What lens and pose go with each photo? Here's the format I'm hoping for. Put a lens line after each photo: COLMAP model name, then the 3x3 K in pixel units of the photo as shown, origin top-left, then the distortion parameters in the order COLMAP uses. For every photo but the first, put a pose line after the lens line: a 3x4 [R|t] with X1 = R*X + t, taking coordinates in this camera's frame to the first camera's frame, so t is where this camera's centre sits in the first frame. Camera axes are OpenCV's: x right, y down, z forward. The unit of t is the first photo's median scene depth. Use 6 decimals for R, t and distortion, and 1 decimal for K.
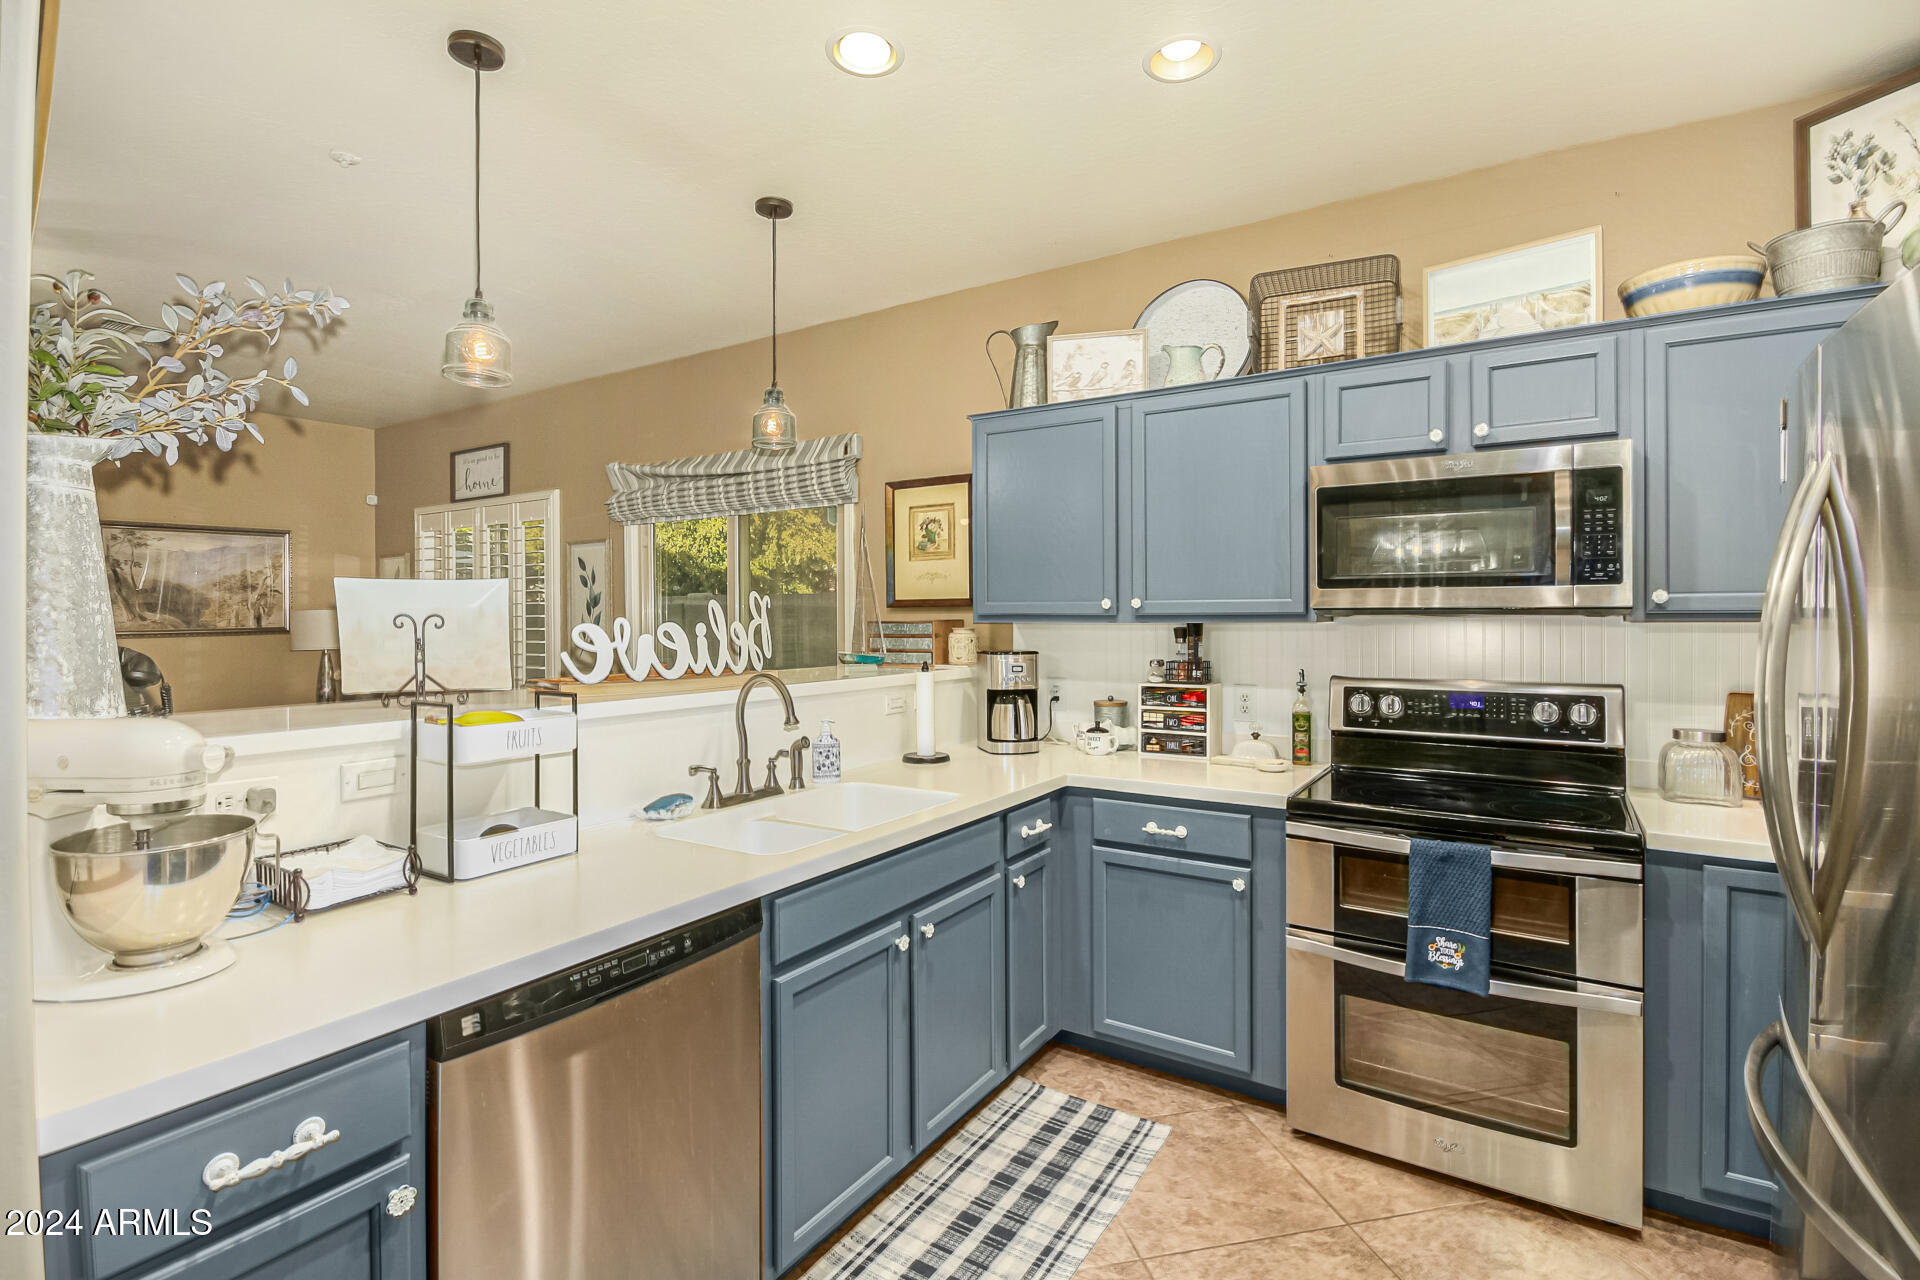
lens RADIAL K [[895.5, 0, 960.2], [0, 895.5, 618.4], [0, 0, 1]] dist [0.005227, -0.005609]
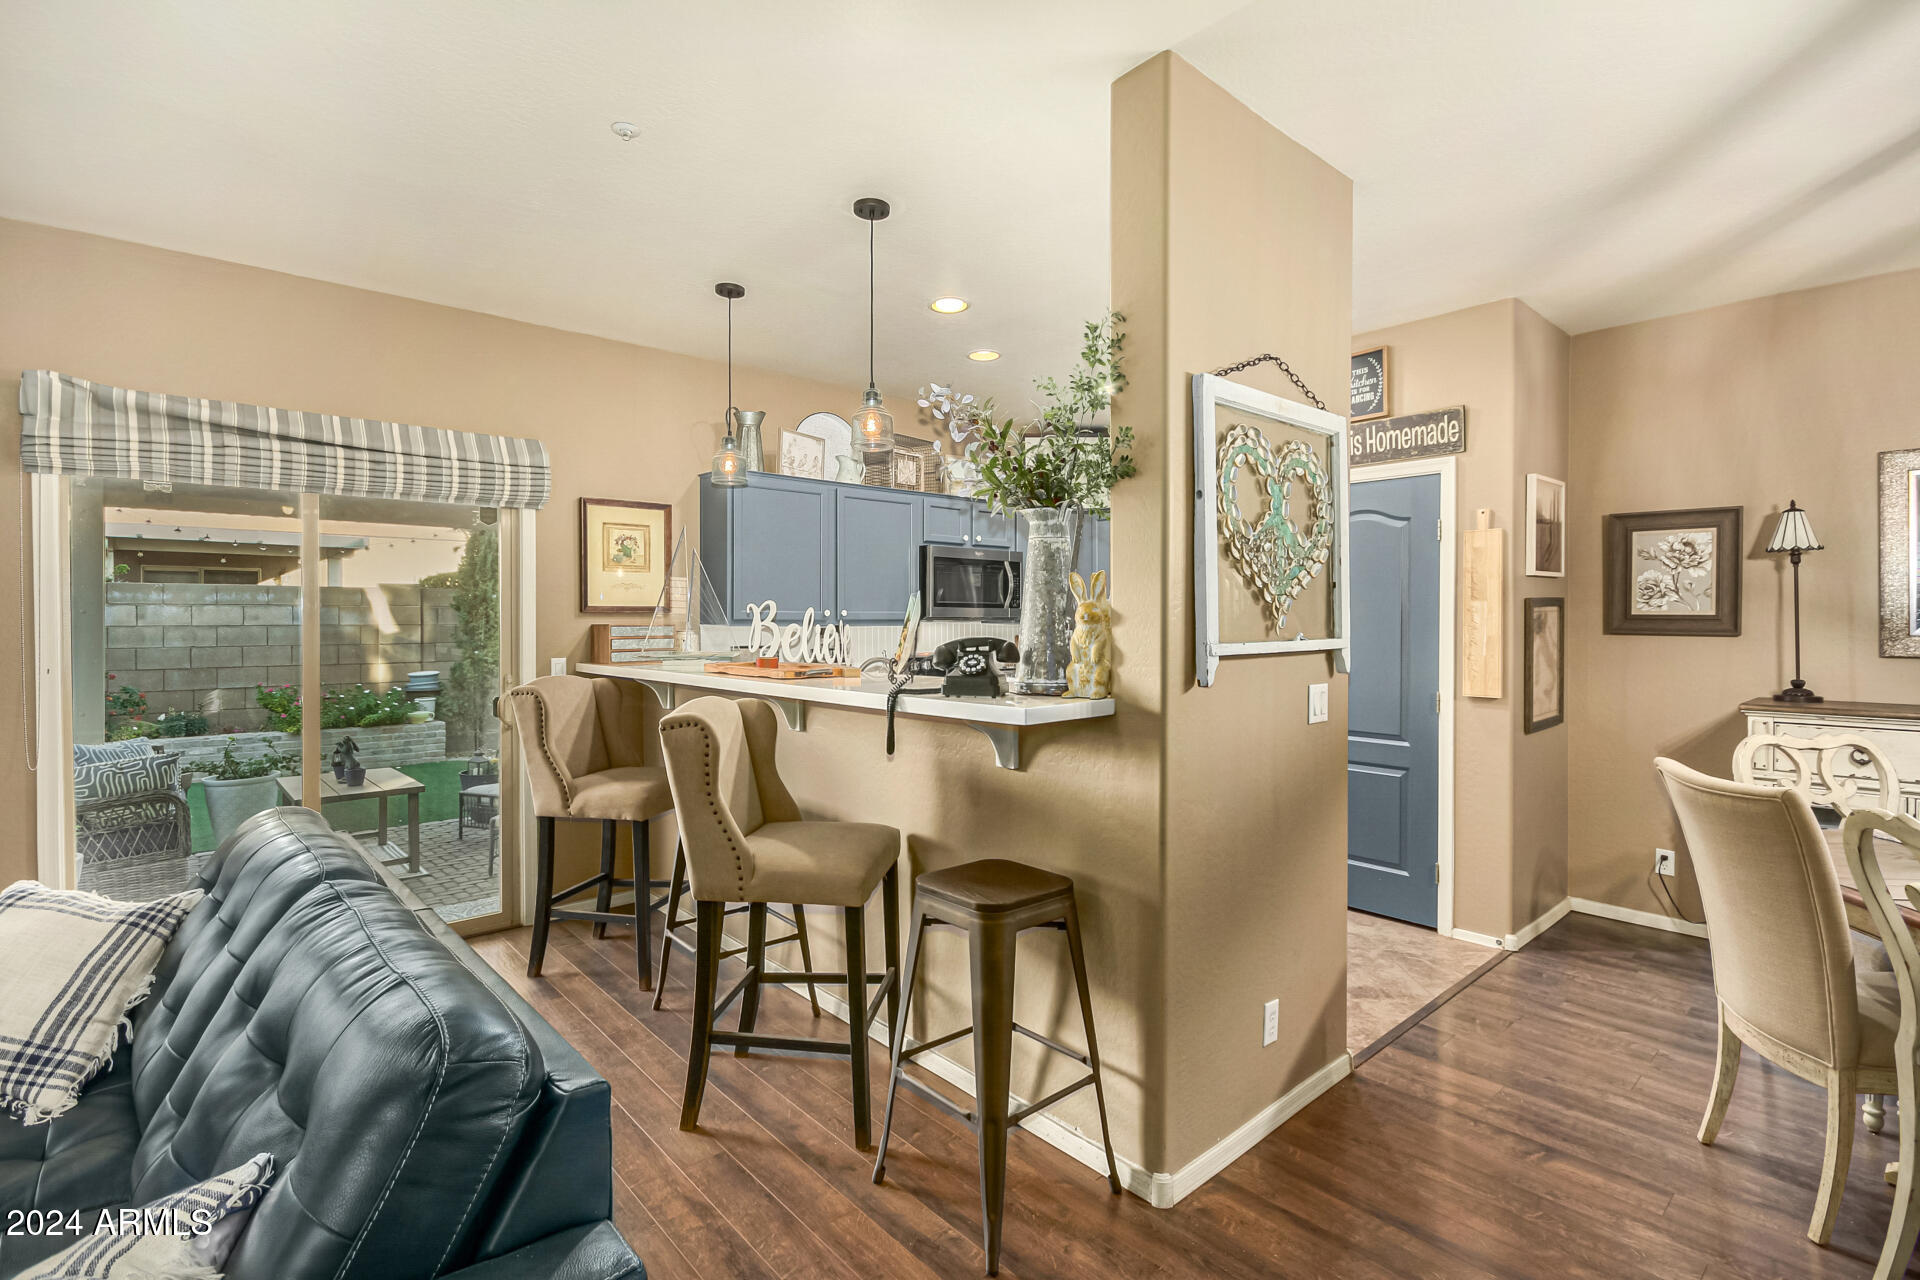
lens RADIAL K [[884.1, 0, 960.0], [0, 884.1, 640.0], [0, 0, 1]] dist [-0.000859, -0.000303]
pose [[0.271409, -0.016510, 0.962322, -1.527750], [0.004342, 0.999864, 0.015929, 0.009530], [-0.962454, -0.000145, 0.271444, 0.421011]]
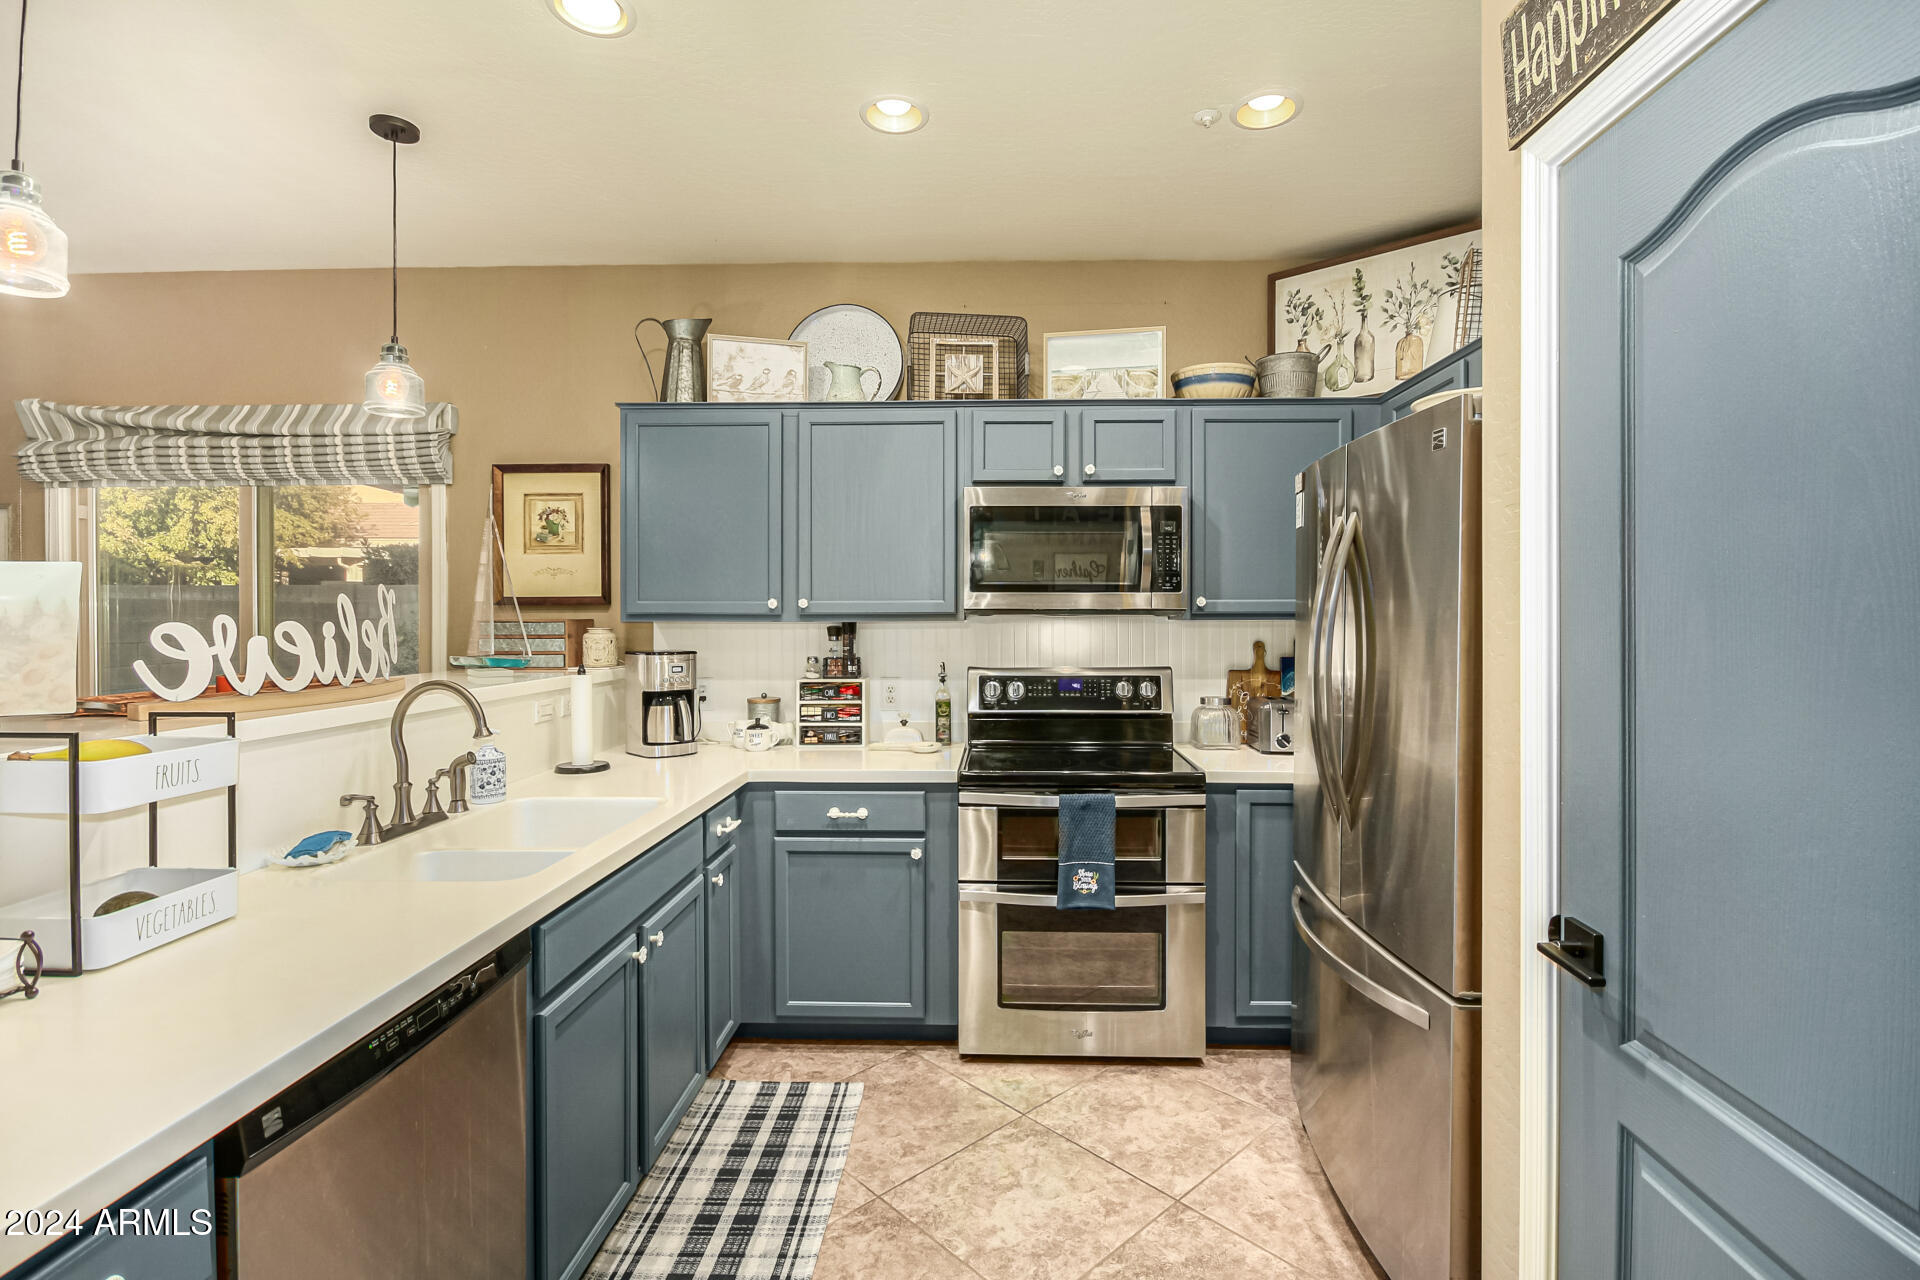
lens RADIAL K [[899.3, 0, 962.2], [0, 899.3, 621.3], [0, 0, 1]] dist [-0.001842, -0.001557]
pose [[0.855946, -0.000794, 0.517064, -0.225195], [-0.000253, 0.999998, 0.001954, 0.002809], [-0.517065, -0.001803, 0.855944, 0.000721]]
